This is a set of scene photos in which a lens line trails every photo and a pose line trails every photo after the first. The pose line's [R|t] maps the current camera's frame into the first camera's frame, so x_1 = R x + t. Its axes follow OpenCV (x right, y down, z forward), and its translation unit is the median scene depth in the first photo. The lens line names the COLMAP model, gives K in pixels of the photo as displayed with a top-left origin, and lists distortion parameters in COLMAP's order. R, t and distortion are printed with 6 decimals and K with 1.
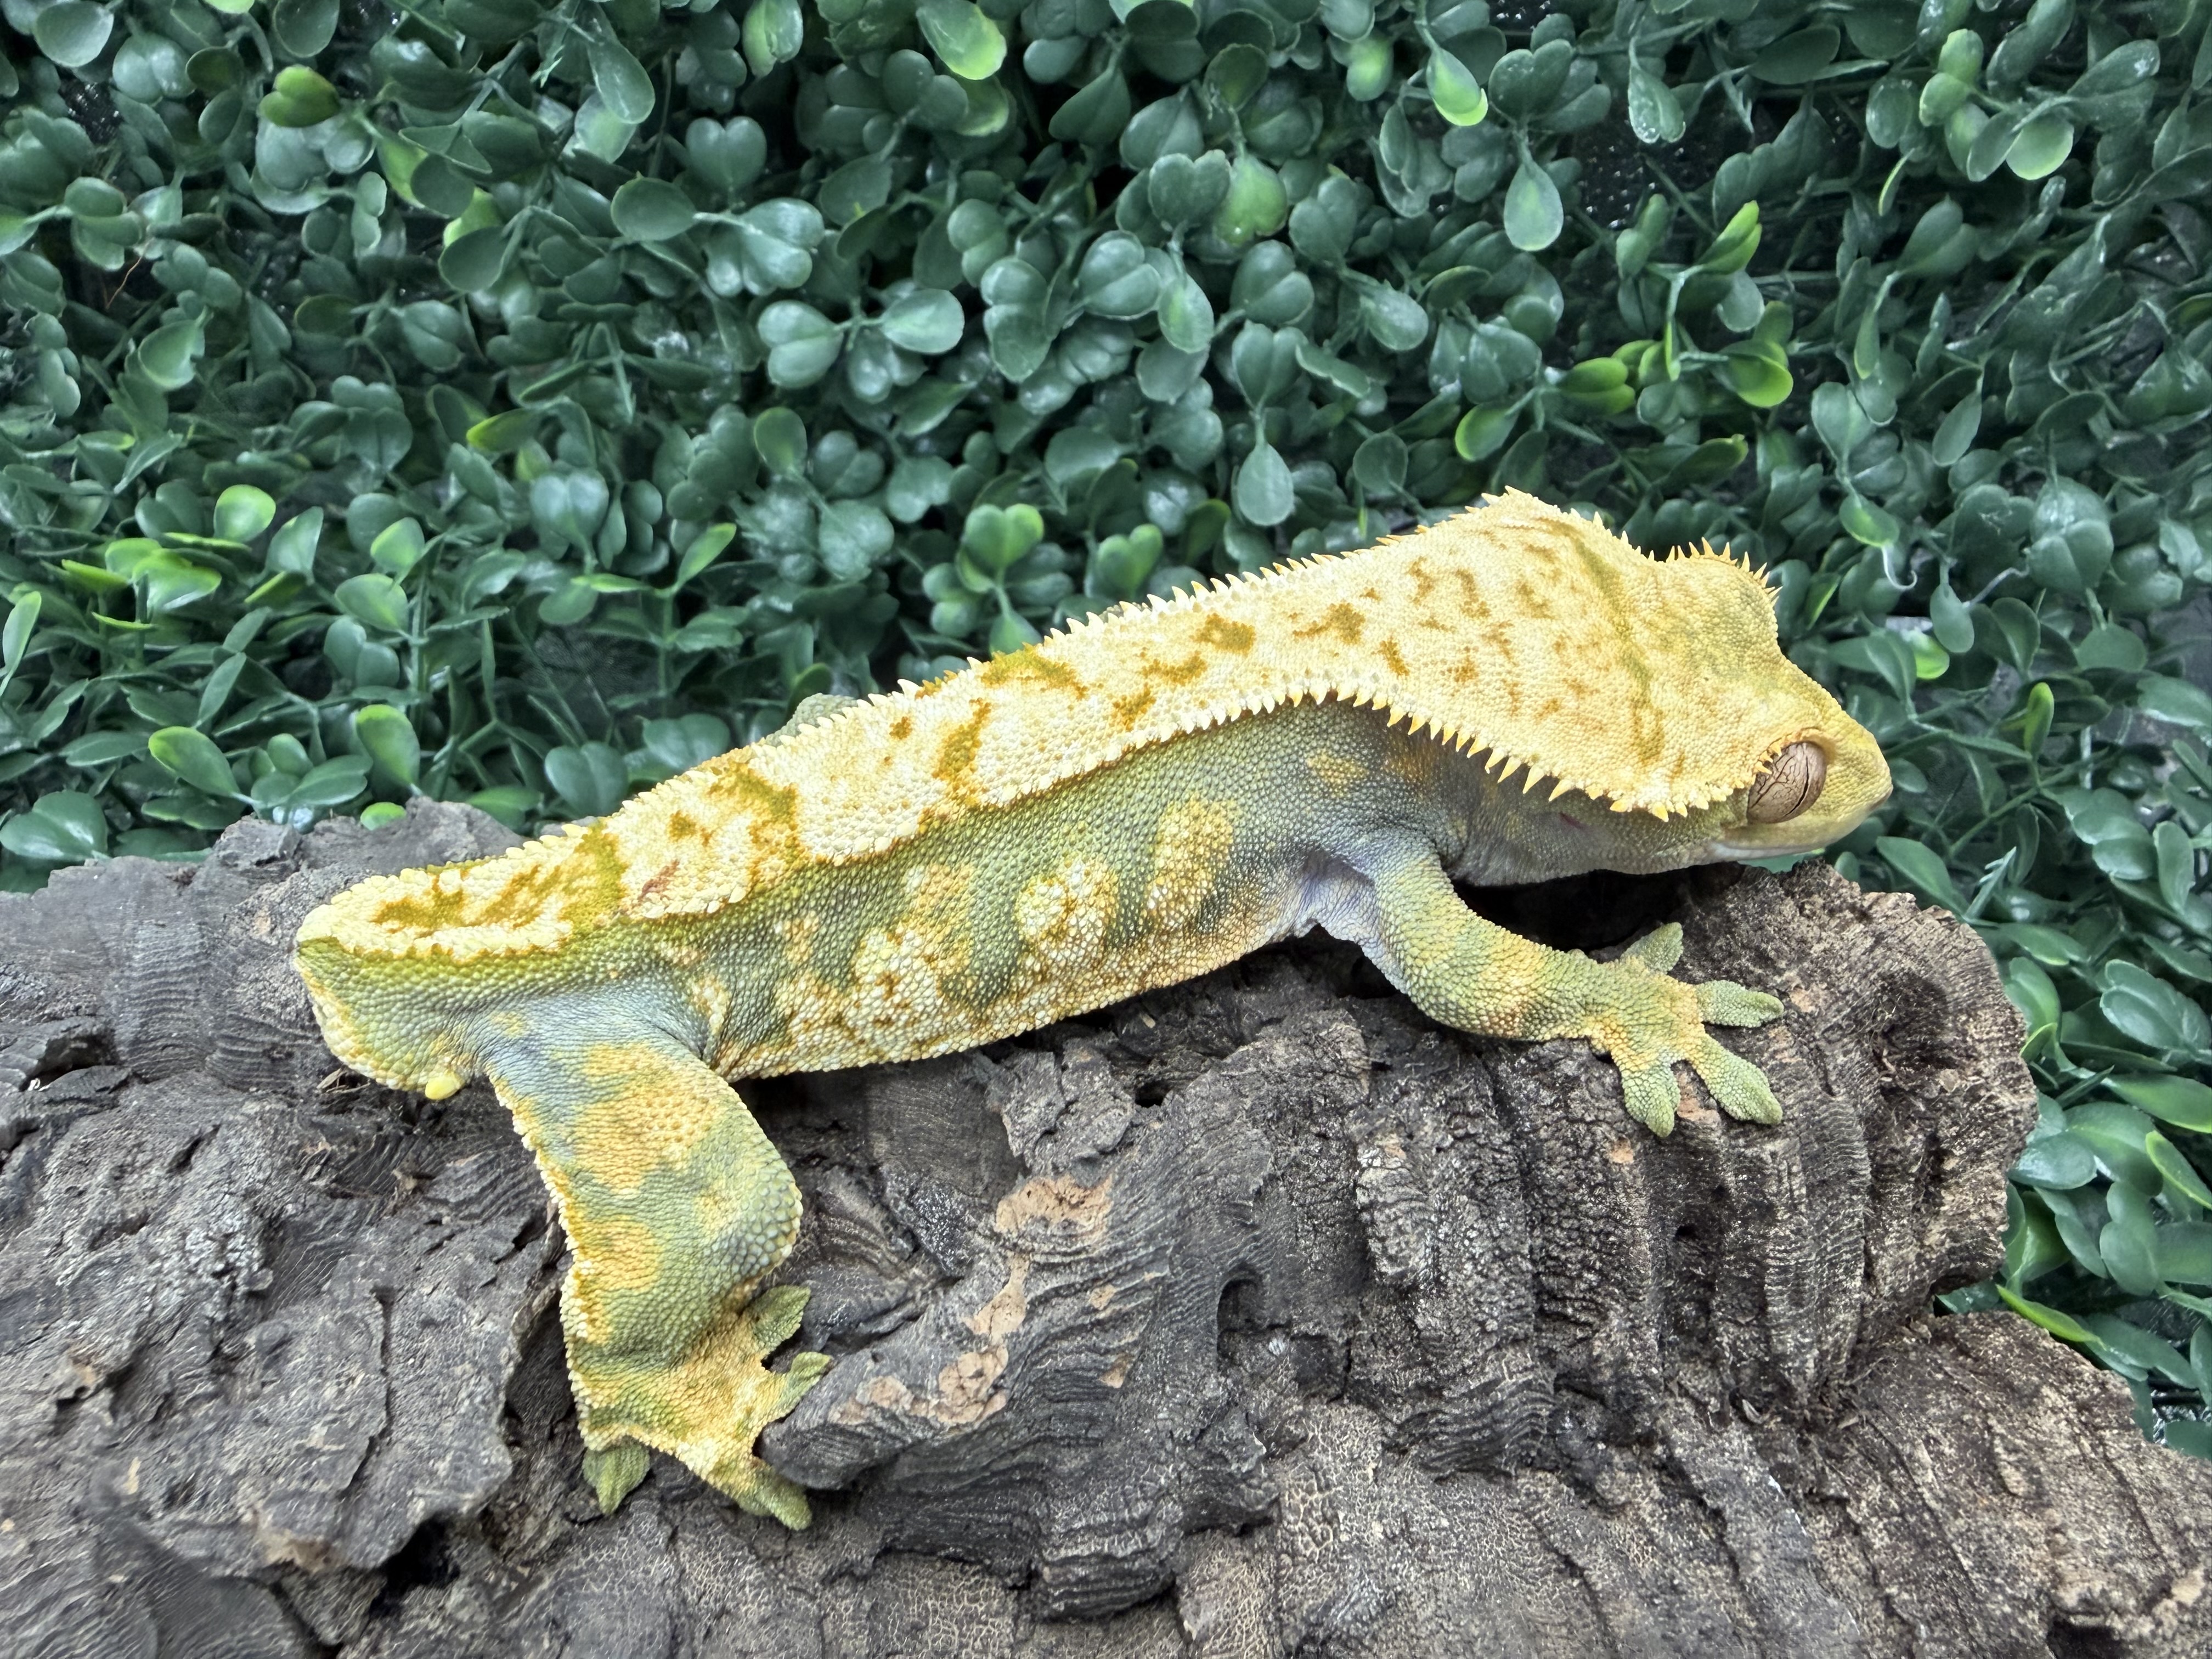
lens RADIAL K [[1618.9, 0, 1053.8], [0, 1618.9, 819.6], [0, 0, 1]] dist [-0.010365, 0.016093]
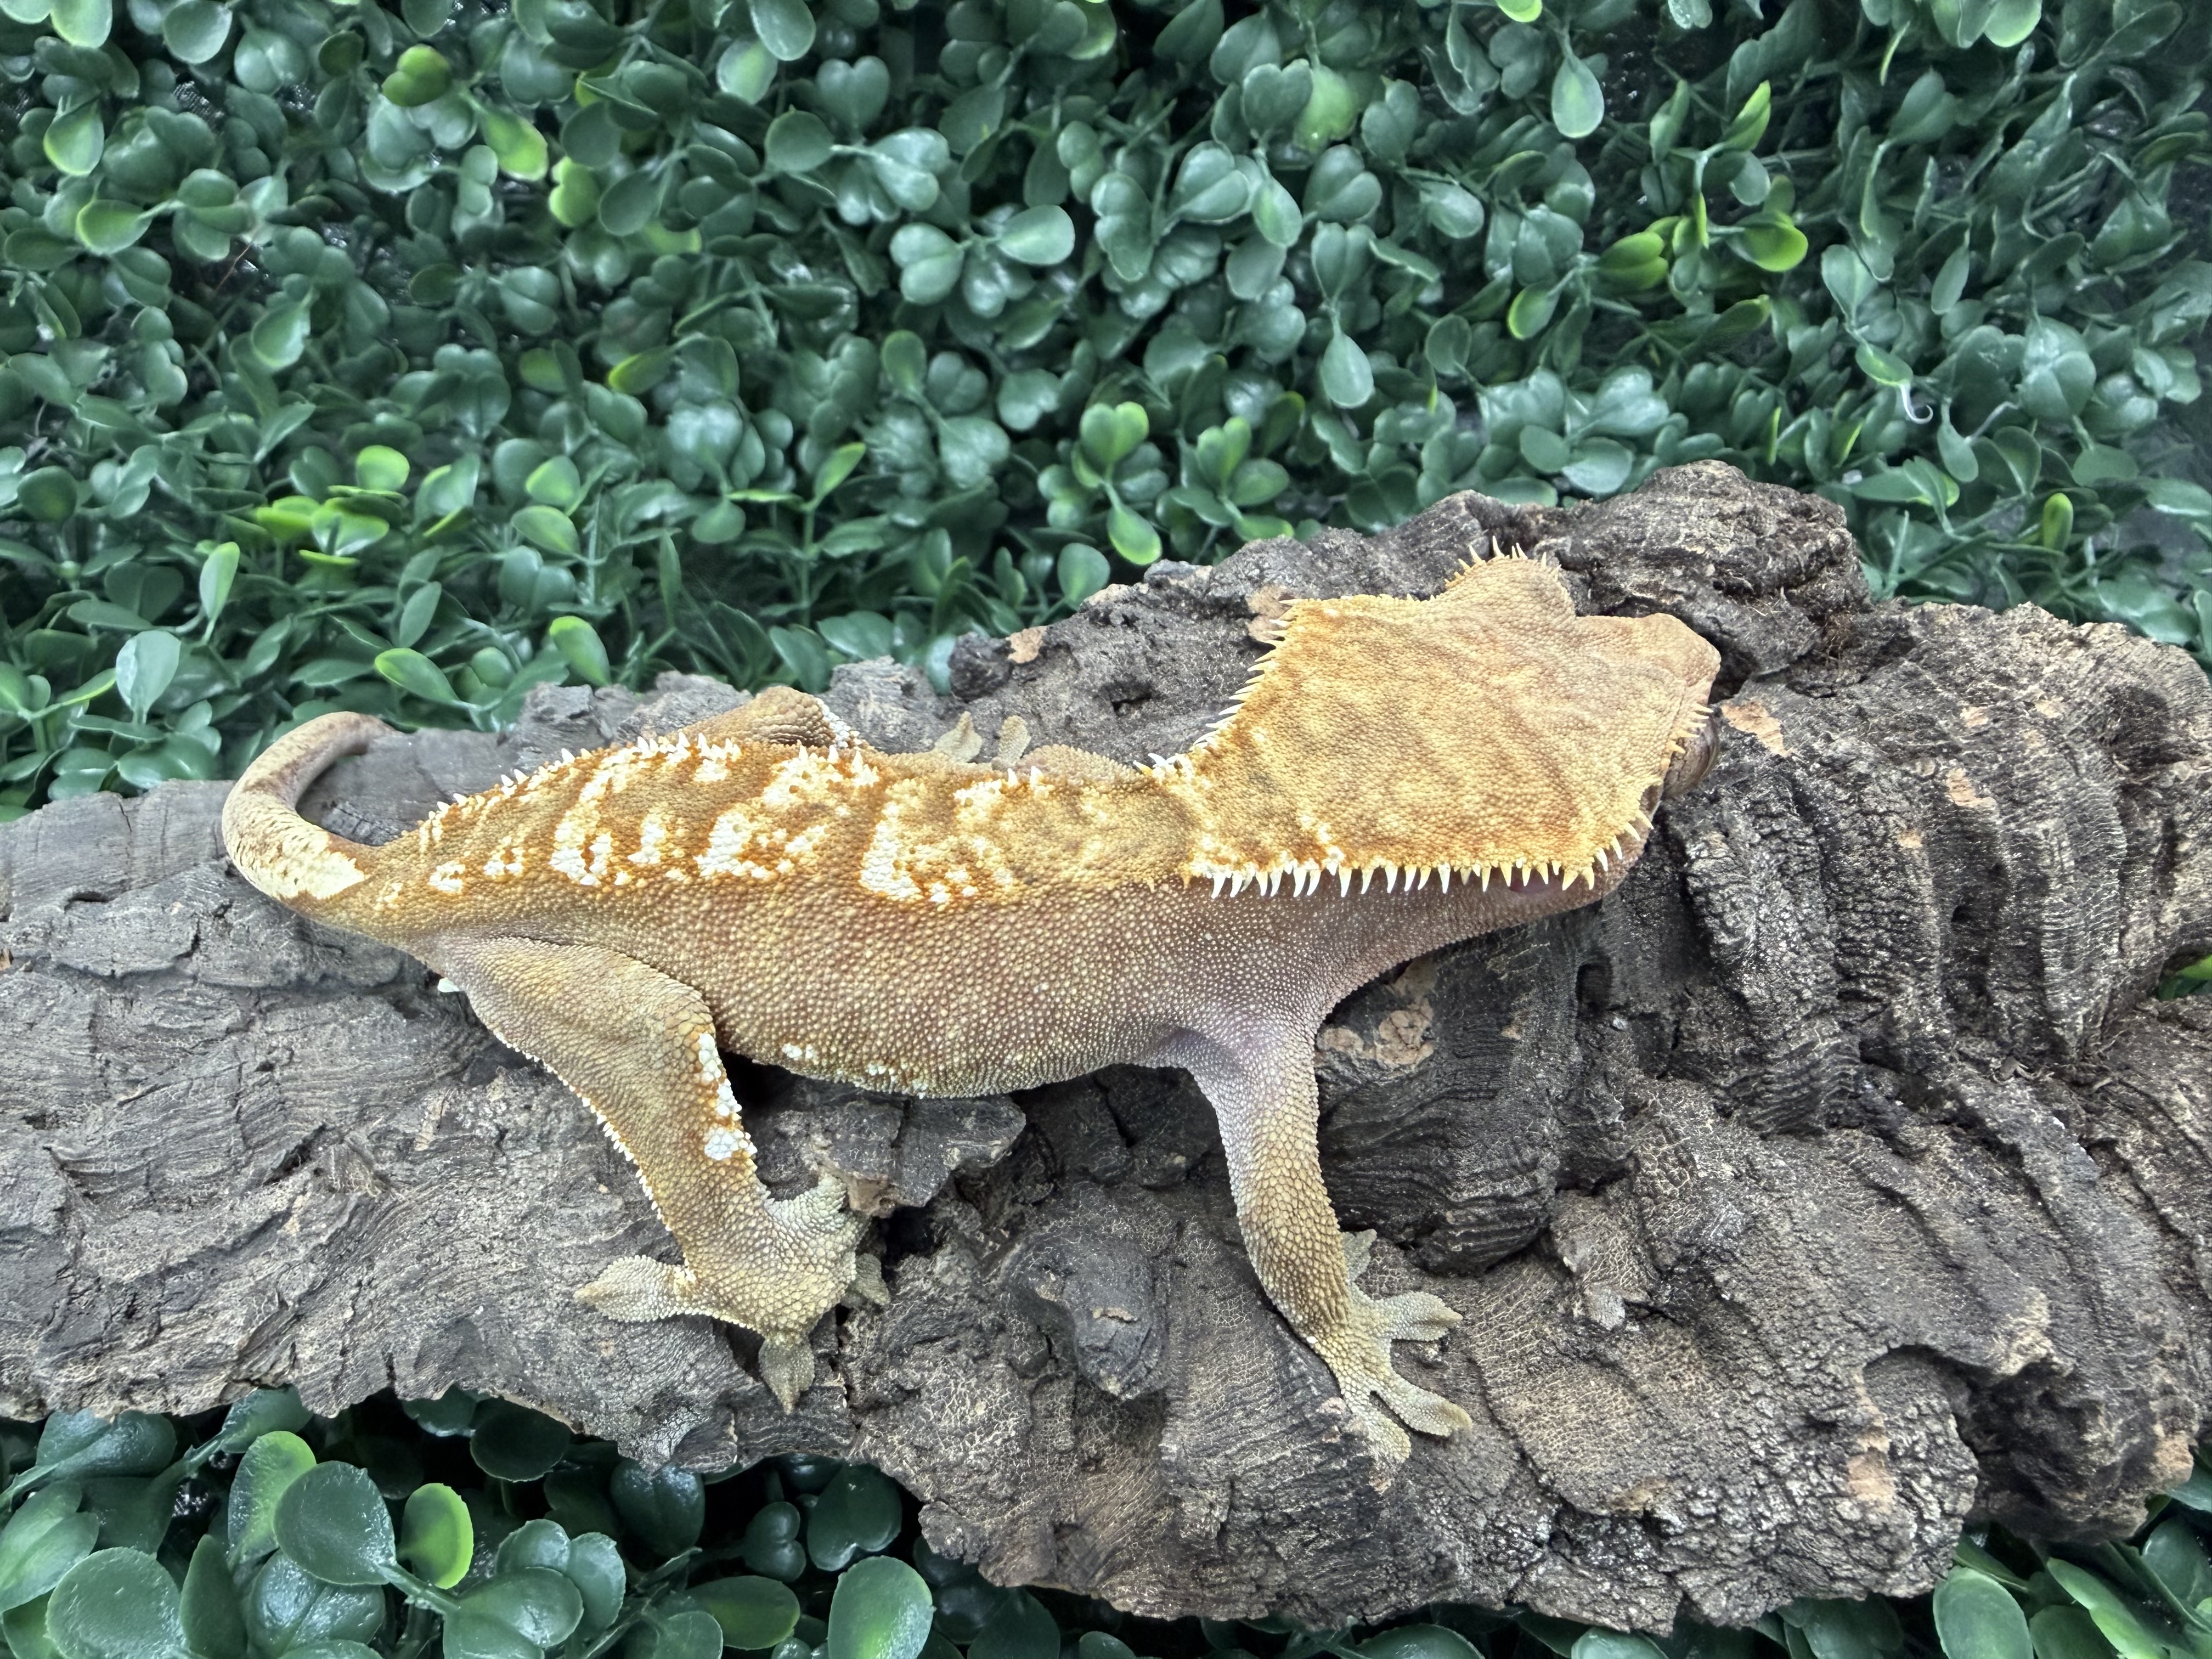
lens RADIAL K [[1618.9, 0, 942.2], [0, 1618.9, 835.2], [0, 0, 1]] dist [-0.010365, 0.016093]
pose [[0.998571, -0.053430, 0.001015, -0.334467], [0.053433, 0.998565, -0.003626, 0.170753], [-0.000820, 0.003675, 0.999993, -0.144155]]
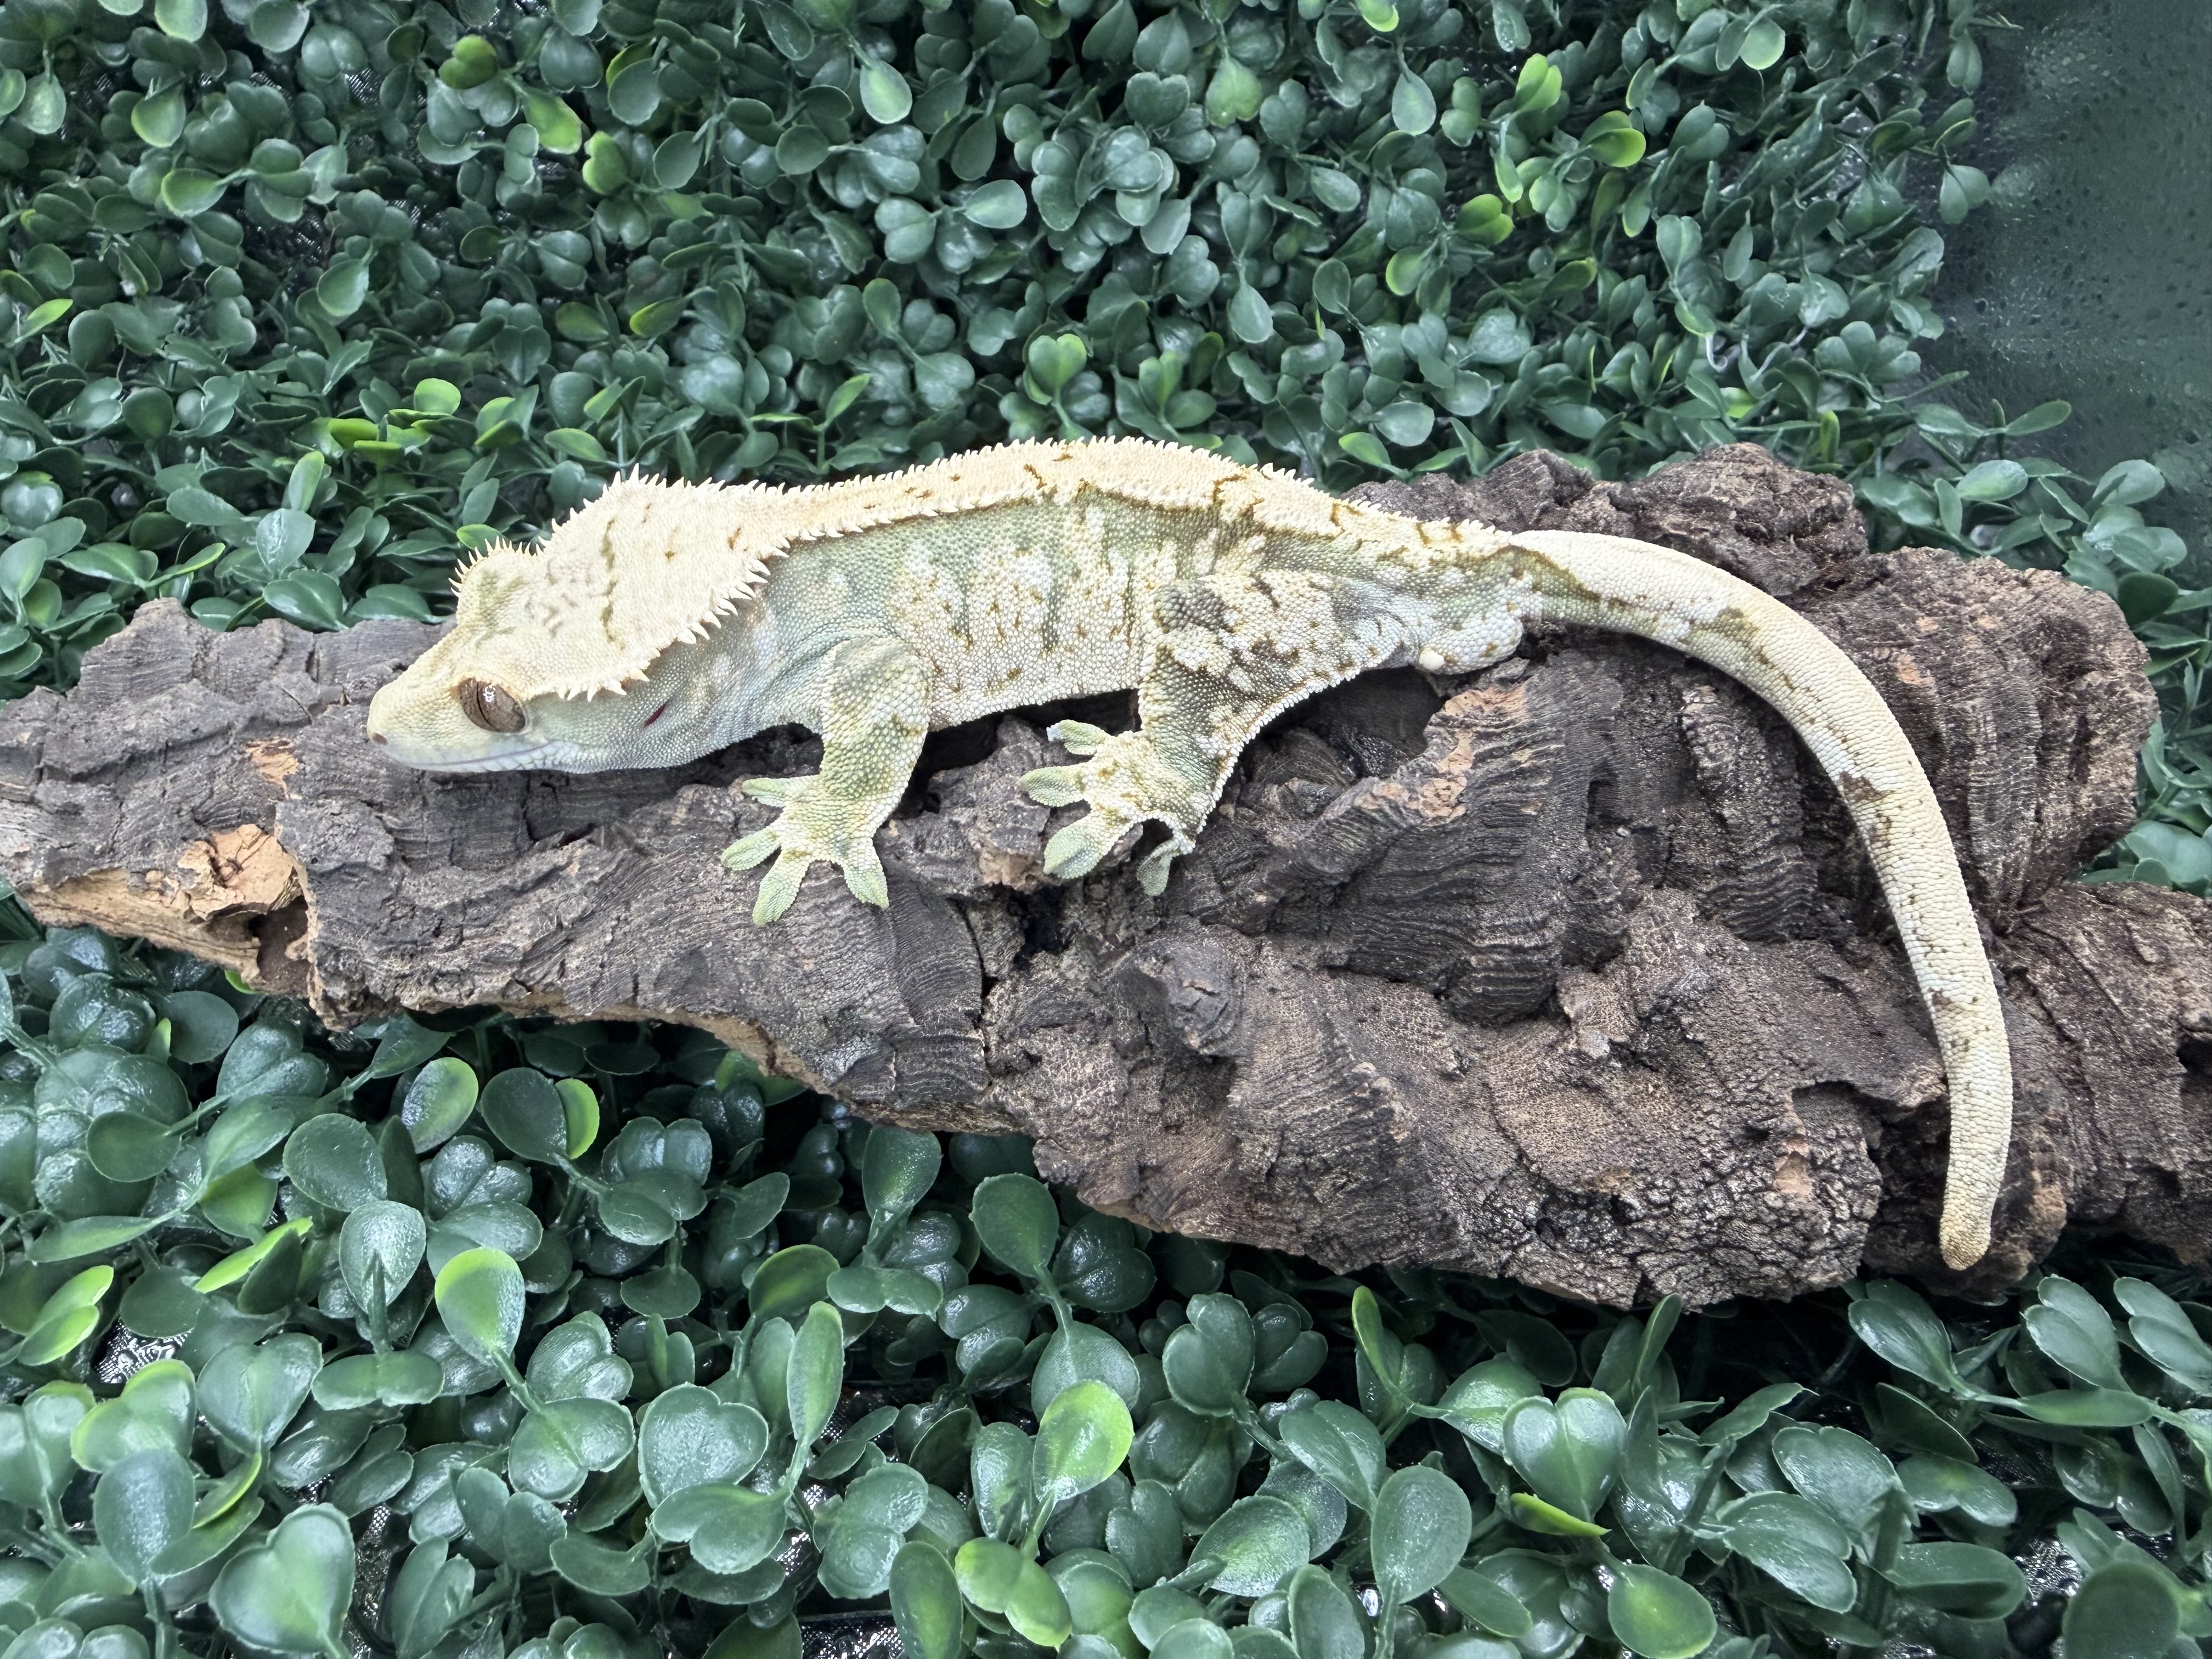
lens RADIAL K [[1618.9, 0, 1028.4], [0, 1618.9, 824.5], [0, 0, 1]] dist [-0.010365, 0.016093]
pose [[0.999149, 0.031021, -0.027201, -0.348238], [-0.033237, 0.995807, -0.085222, 0.457792], [0.024443, 0.086053, 0.995991, -0.437211]]
